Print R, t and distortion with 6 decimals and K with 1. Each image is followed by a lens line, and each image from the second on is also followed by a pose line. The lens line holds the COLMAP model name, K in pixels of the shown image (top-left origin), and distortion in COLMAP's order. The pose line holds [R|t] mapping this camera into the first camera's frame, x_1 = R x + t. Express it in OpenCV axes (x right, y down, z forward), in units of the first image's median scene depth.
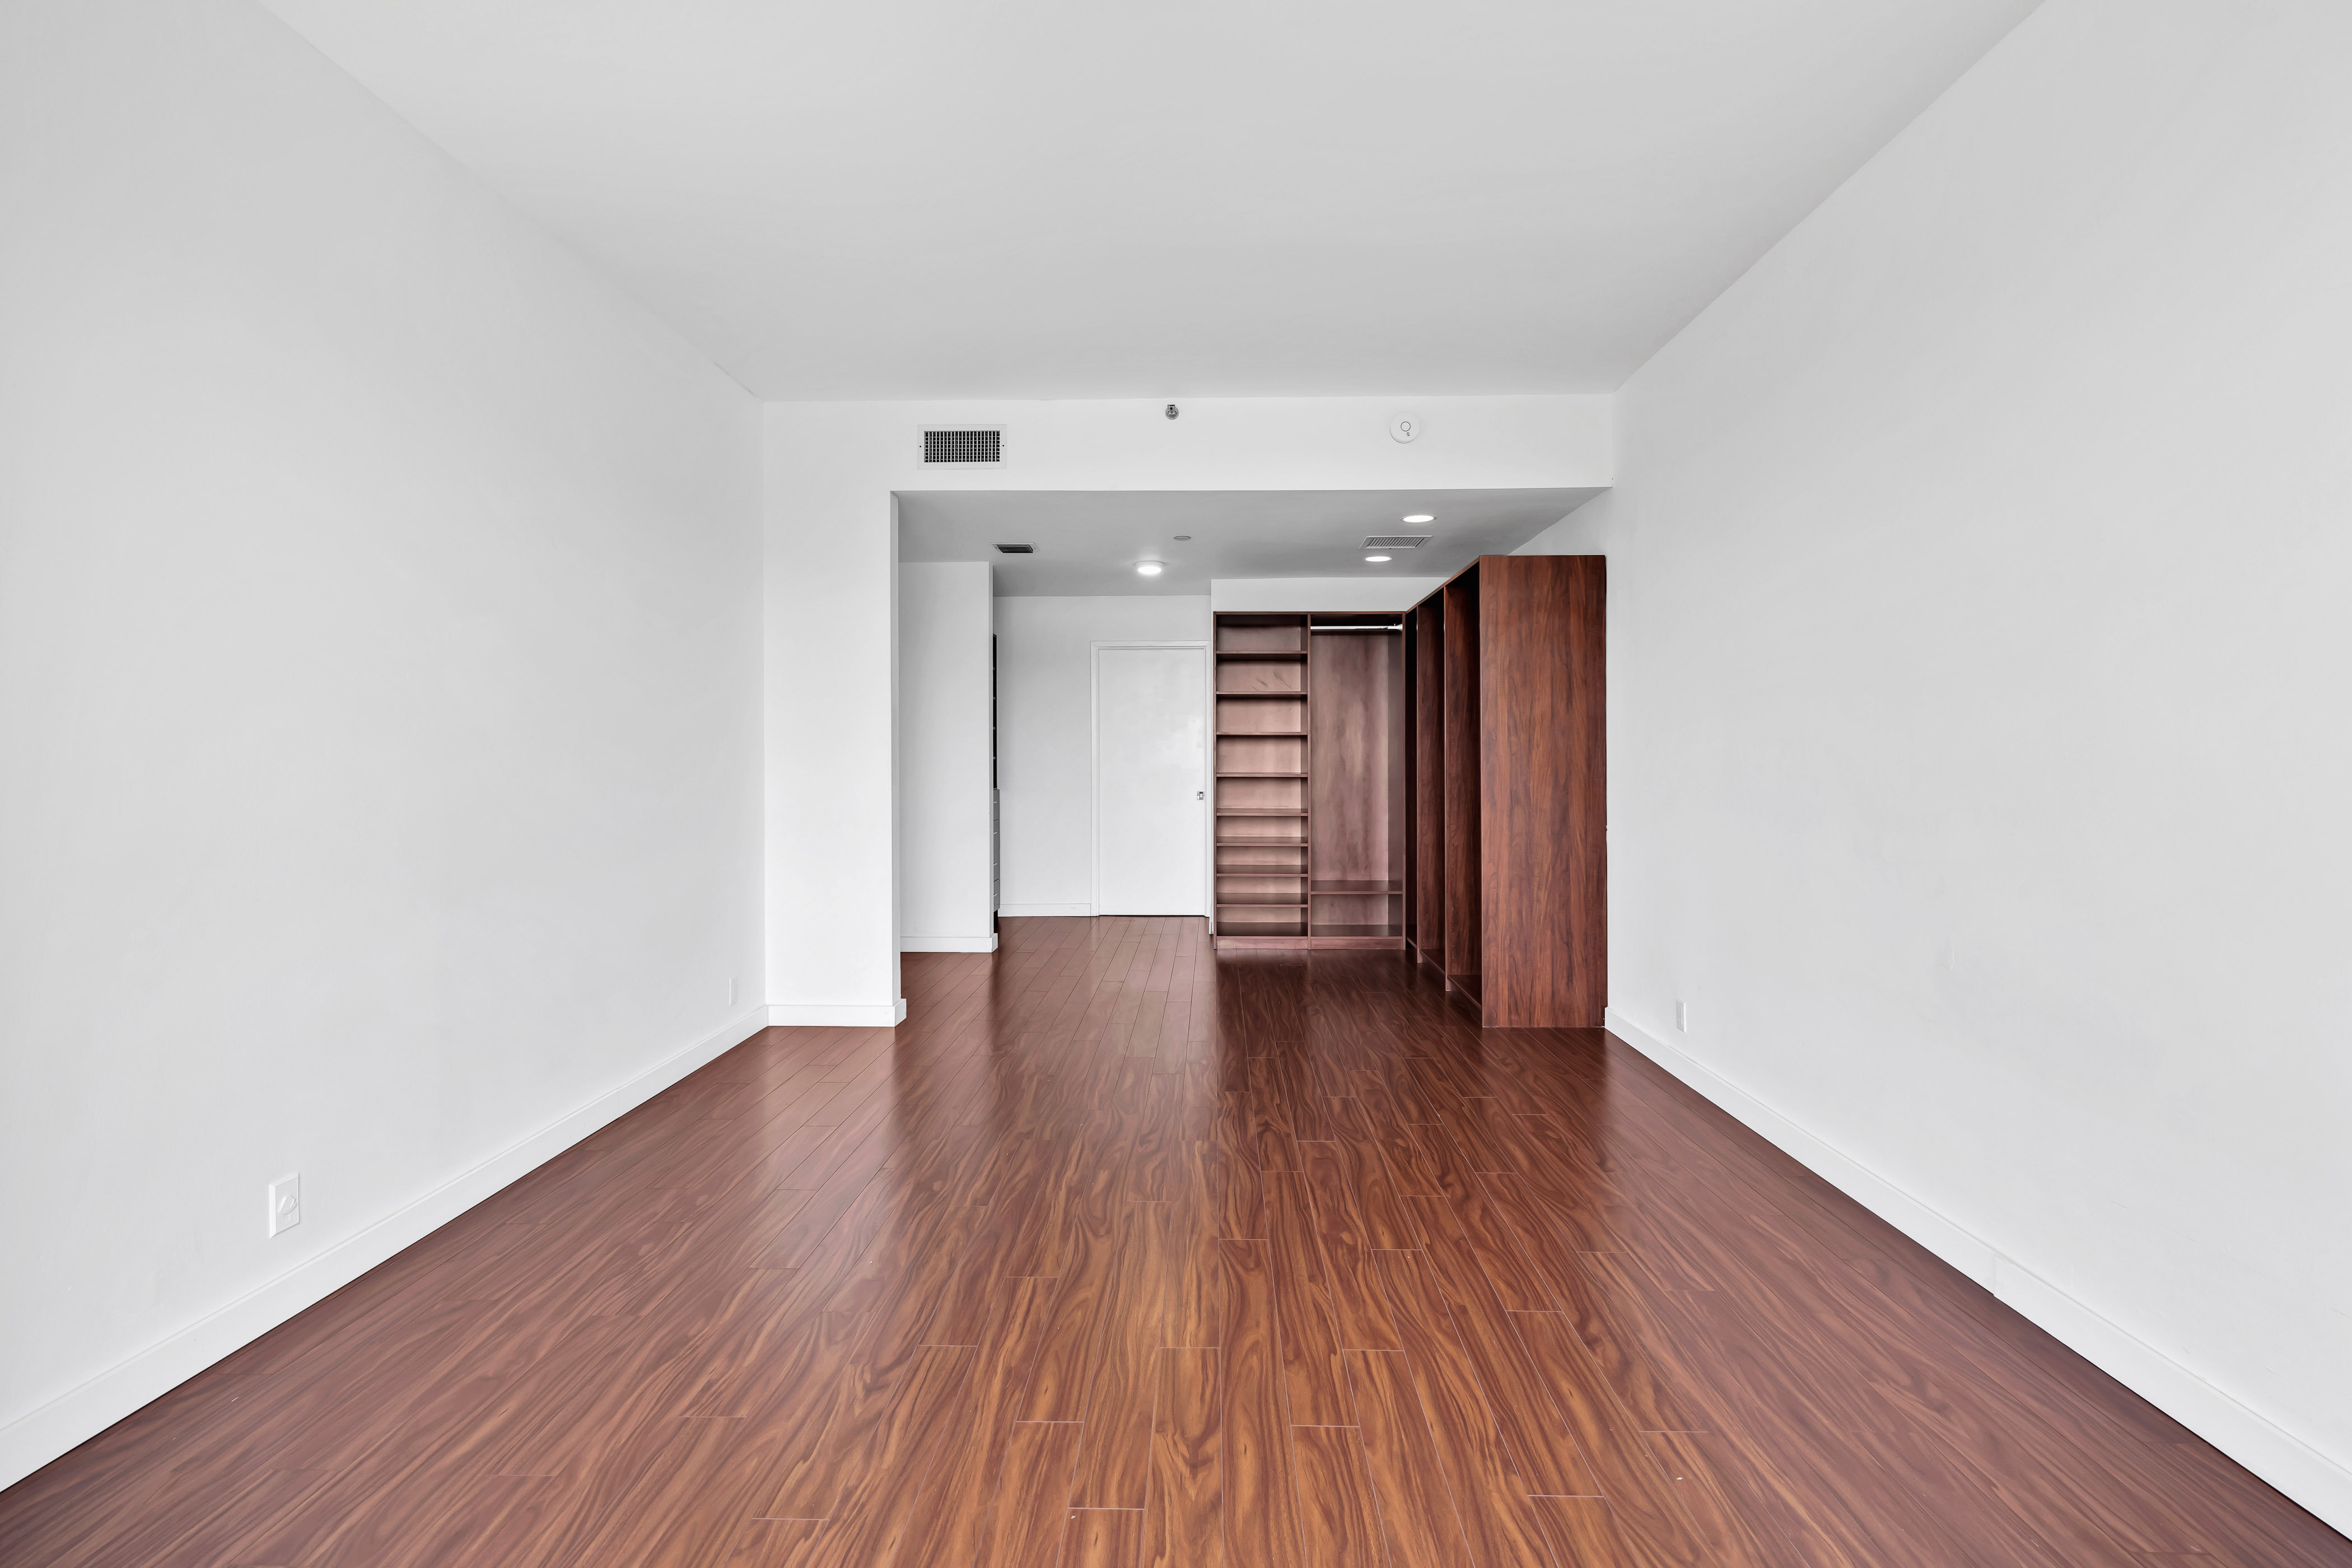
lens RADIAL K [[1078.3, 0, 1189.9], [0, 1078.3, 739.8], [0, 0, 1]] dist [-0.005708, -0.000166]
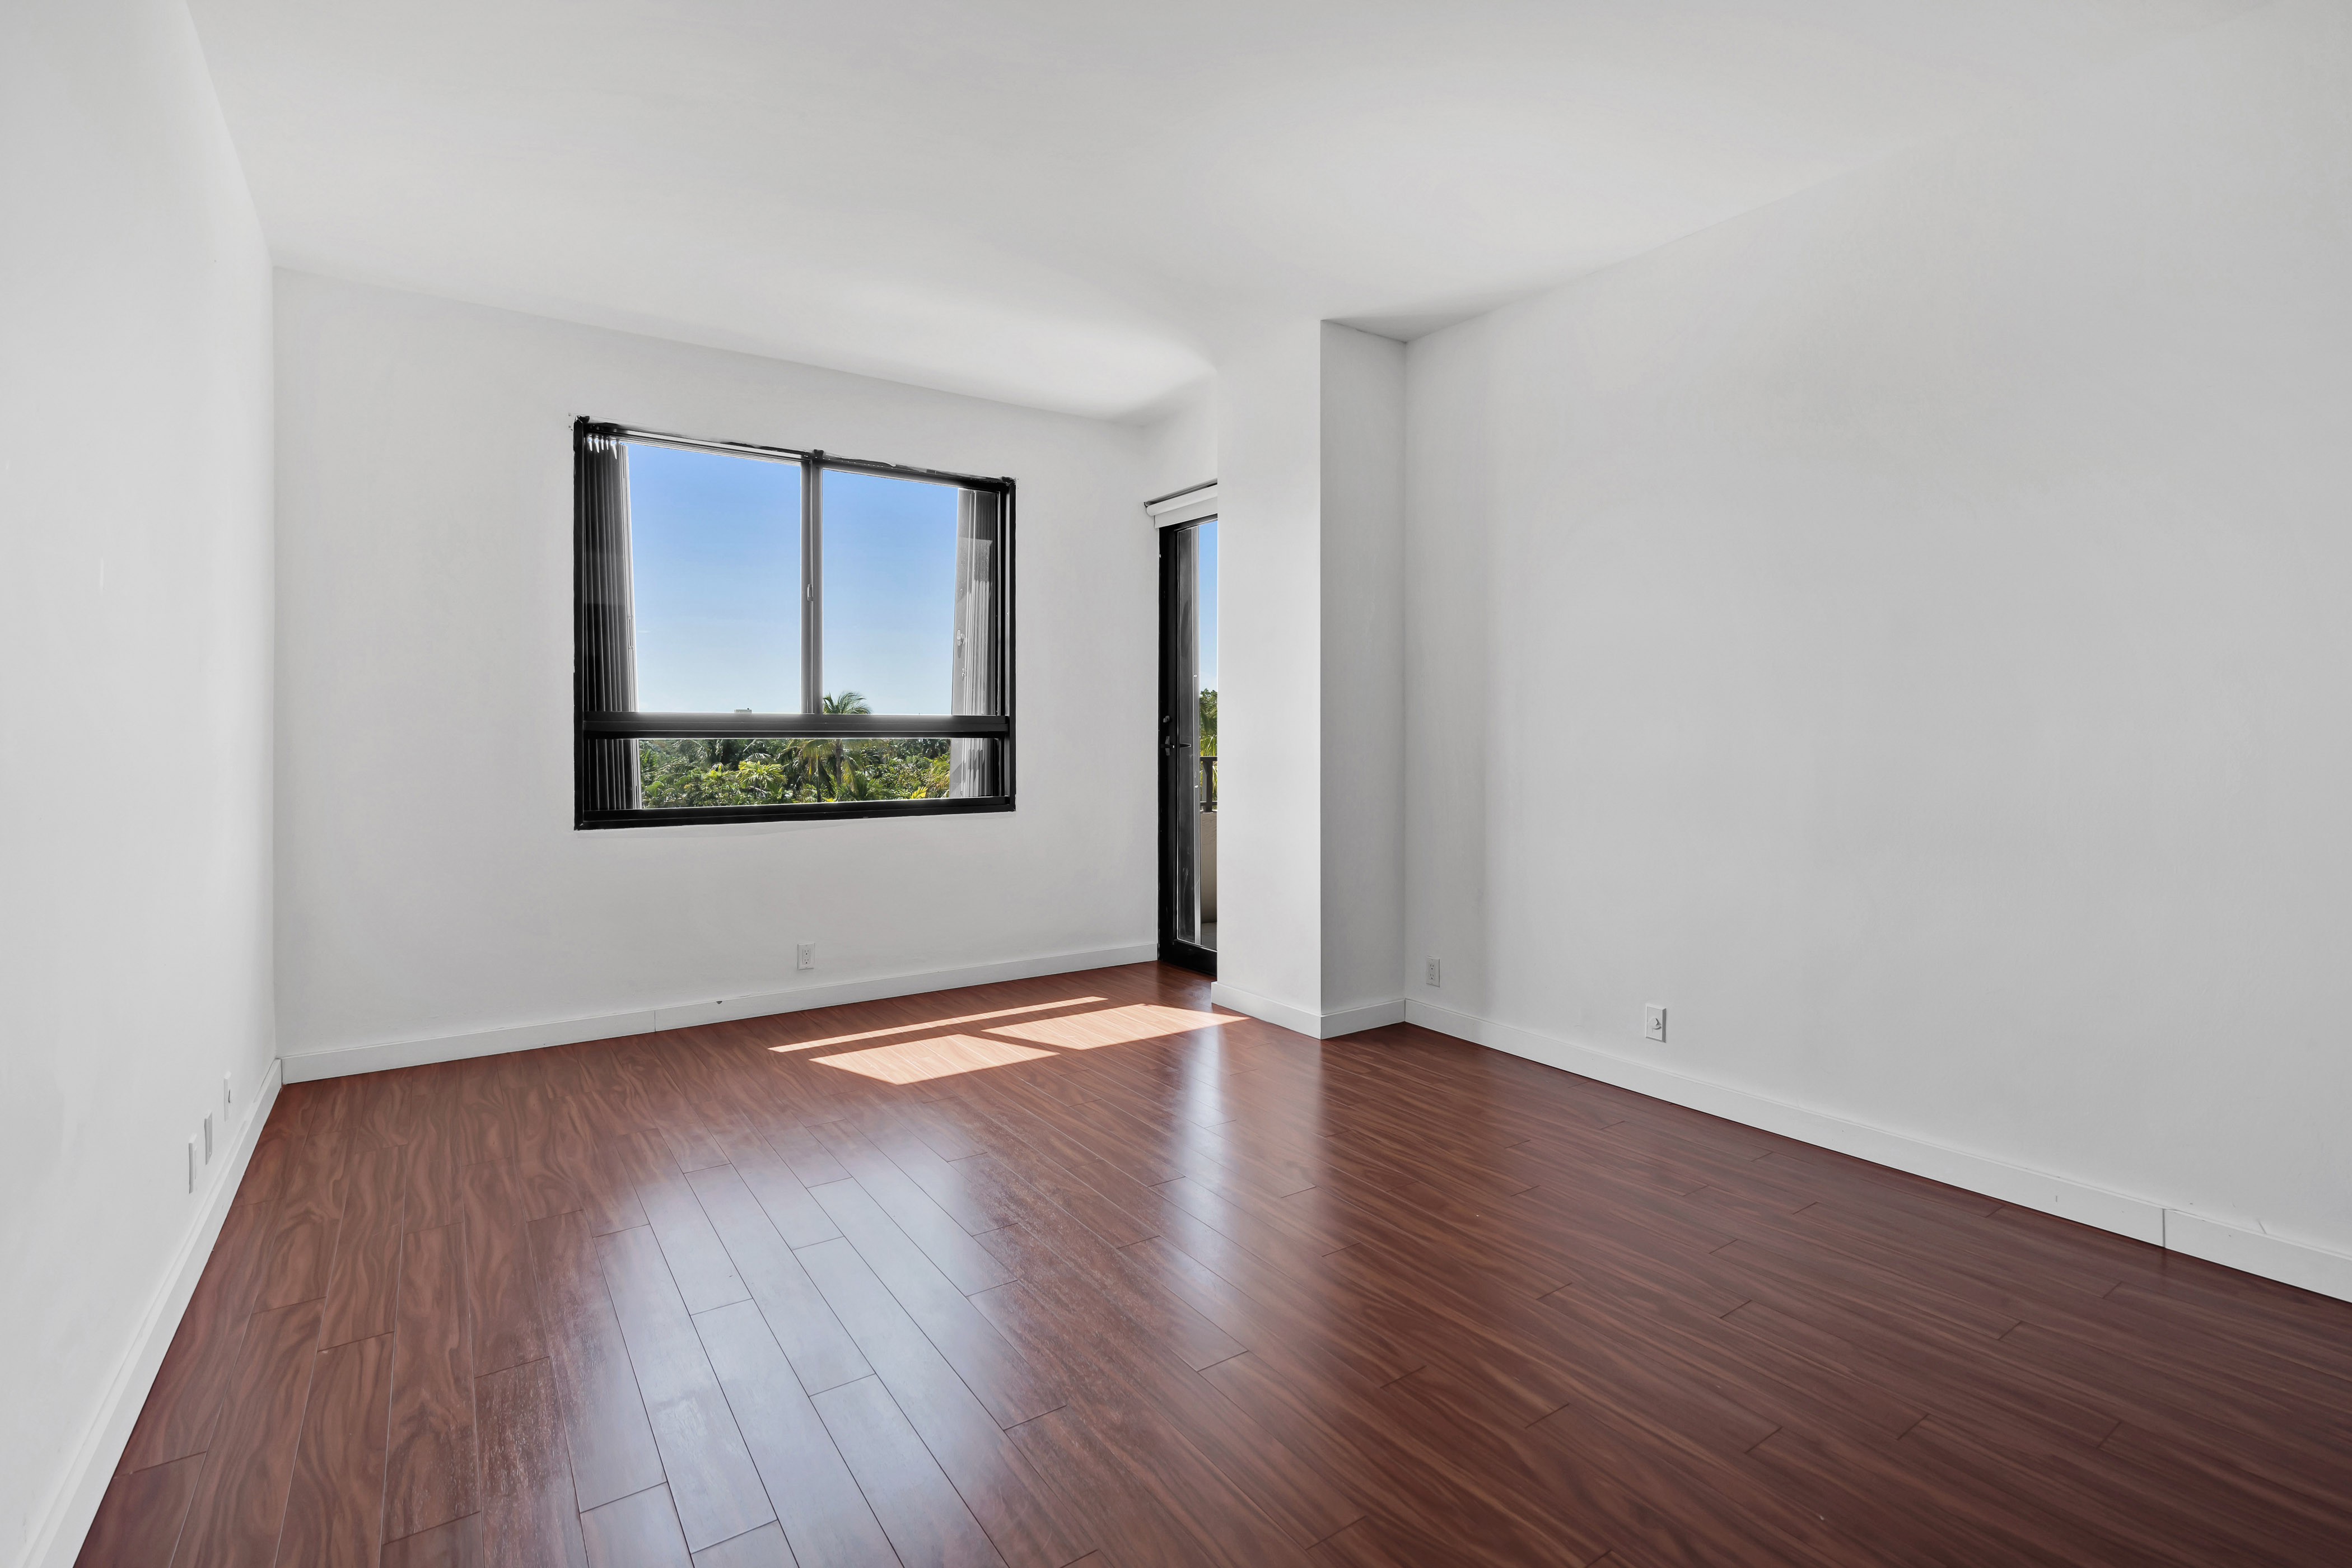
lens RADIAL K [[1078.3, 0, 1189.9], [0, 1078.3, 739.8], [0, 0, 1]] dist [-0.005708, -0.000166]
pose [[-0.804315, -0.006091, -0.594172, 0.287174], [-0.001032, 0.999960, -0.008854, 0.027571], [0.594202, -0.006509, -0.804290, 0.914803]]
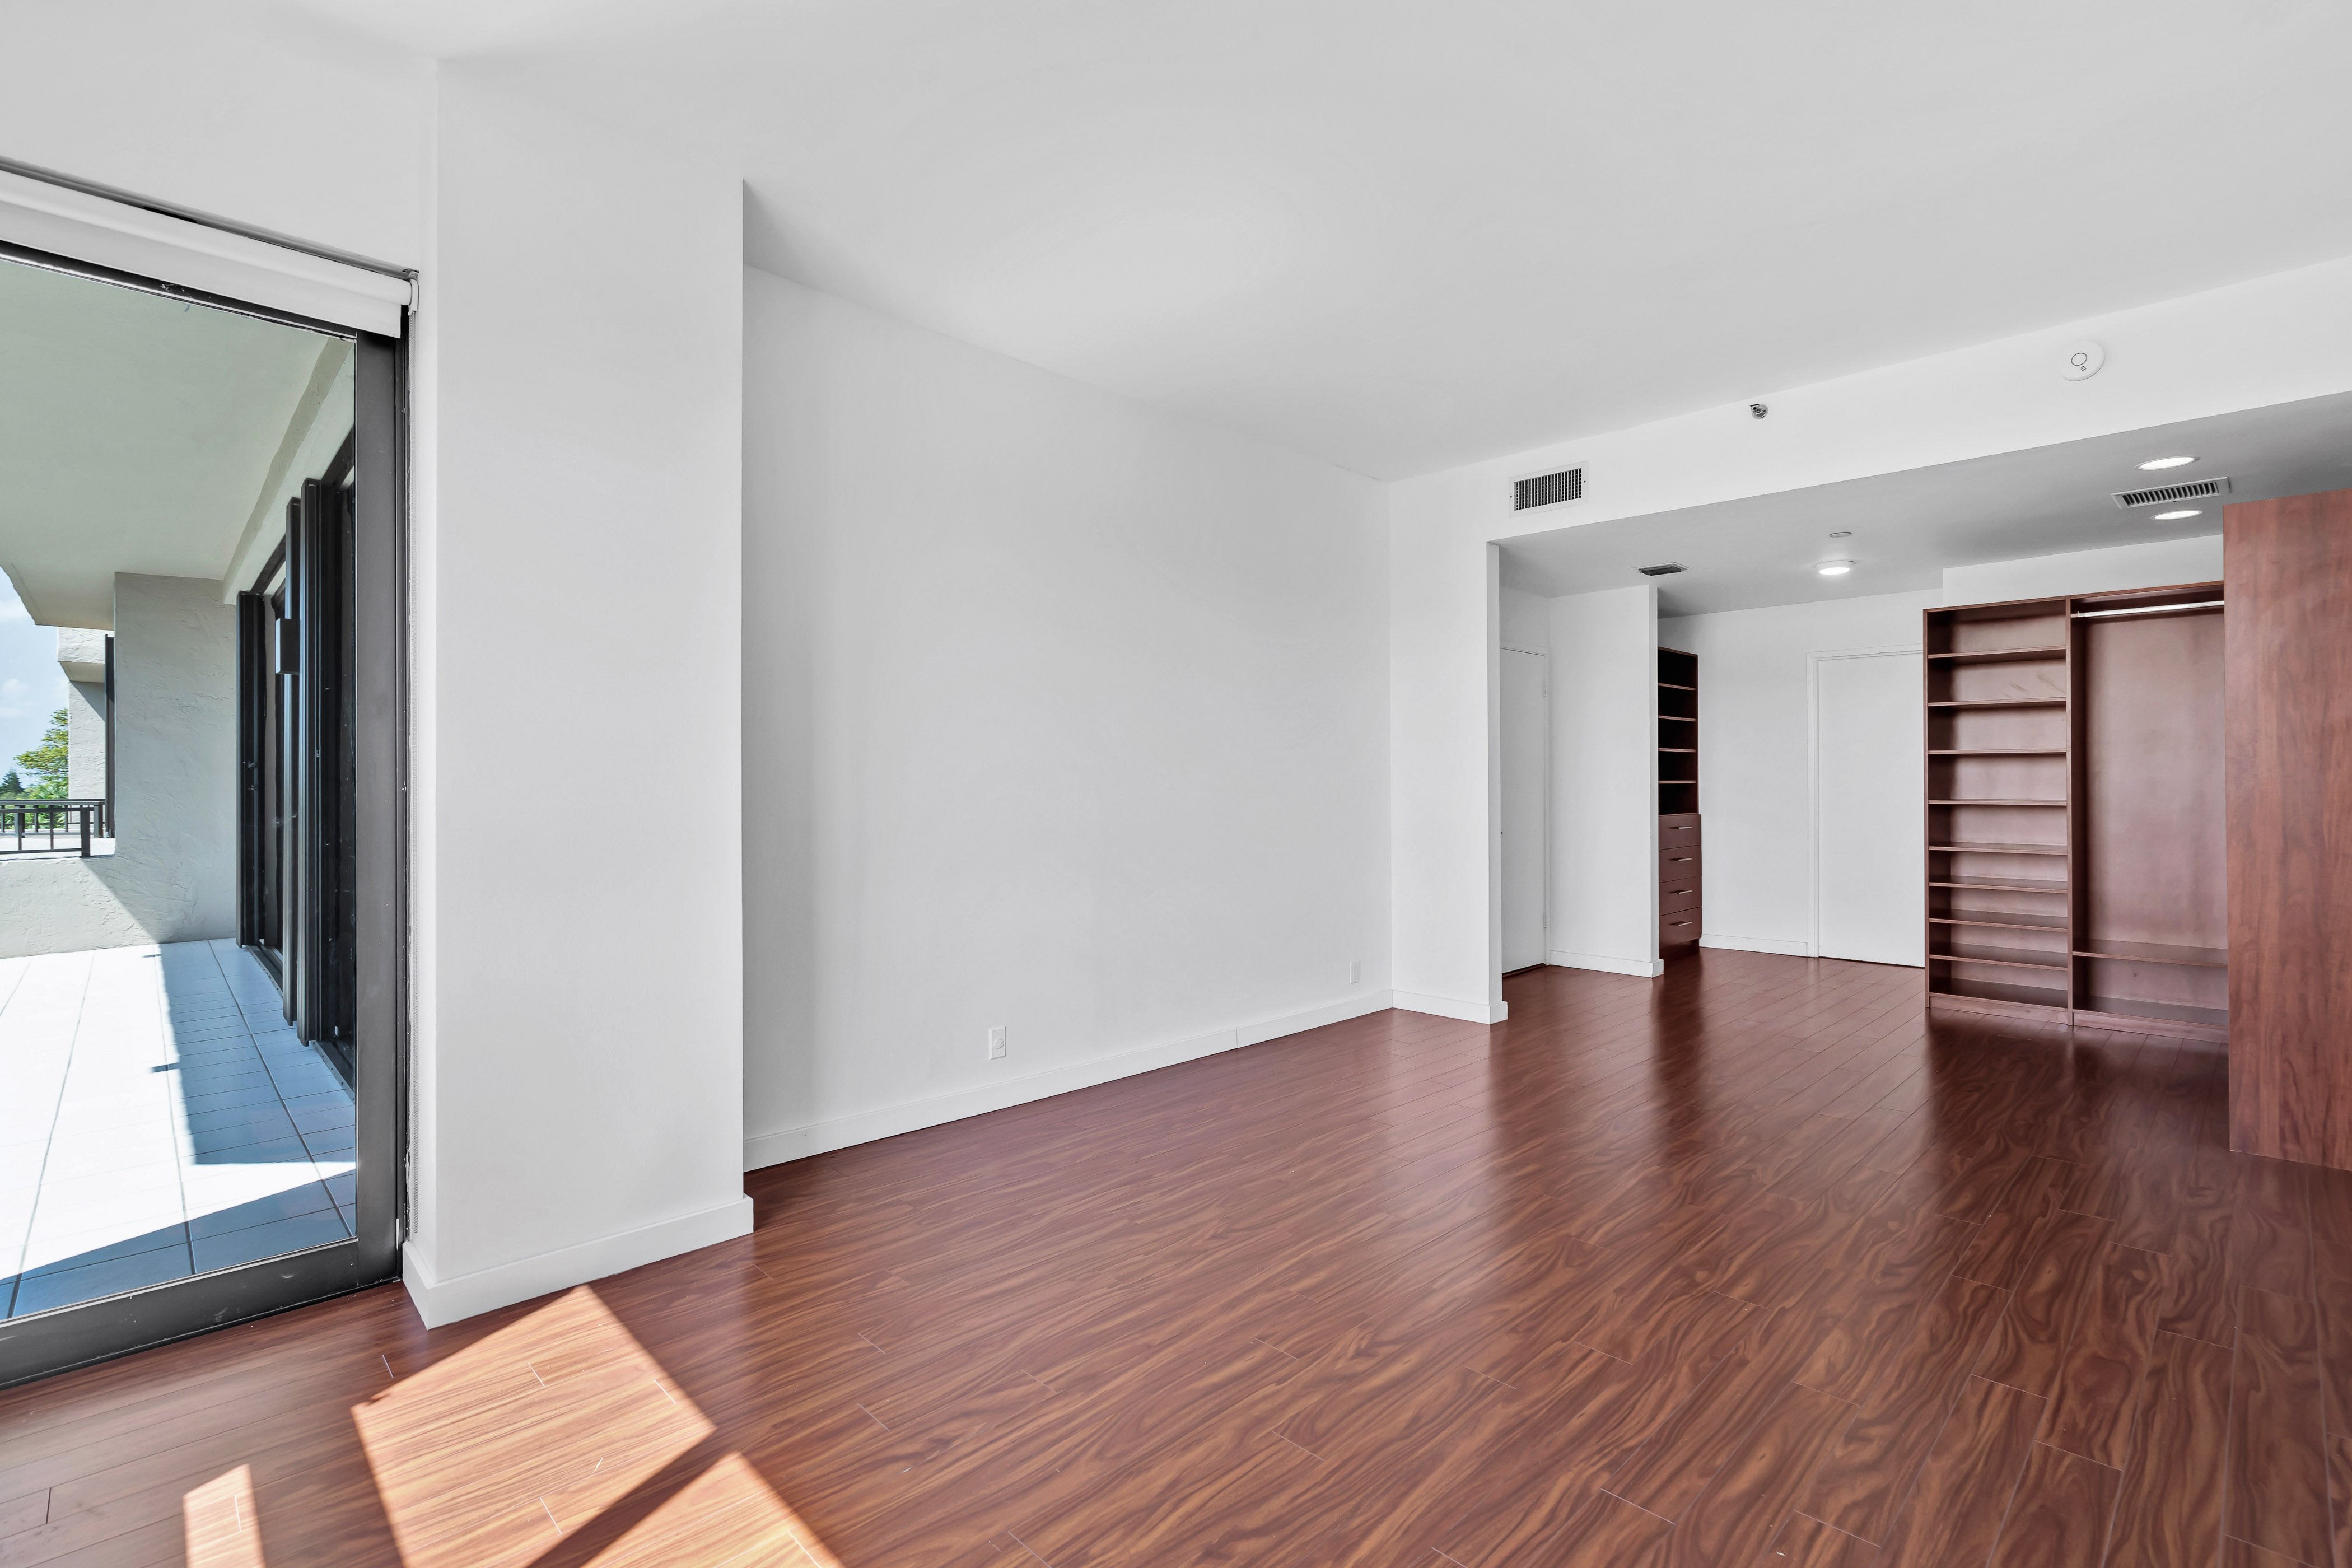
lens RADIAL K [[1078.3, 0, 1189.9], [0, 1078.3, 739.8], [0, 0, 1]] dist [-0.005708, -0.000166]
pose [[0.718823, -0.027417, -0.694653, 0.291664], [0.011498, 0.999554, -0.027553, 0.001124], [0.695098, 0.011819, 0.718817, -0.012210]]
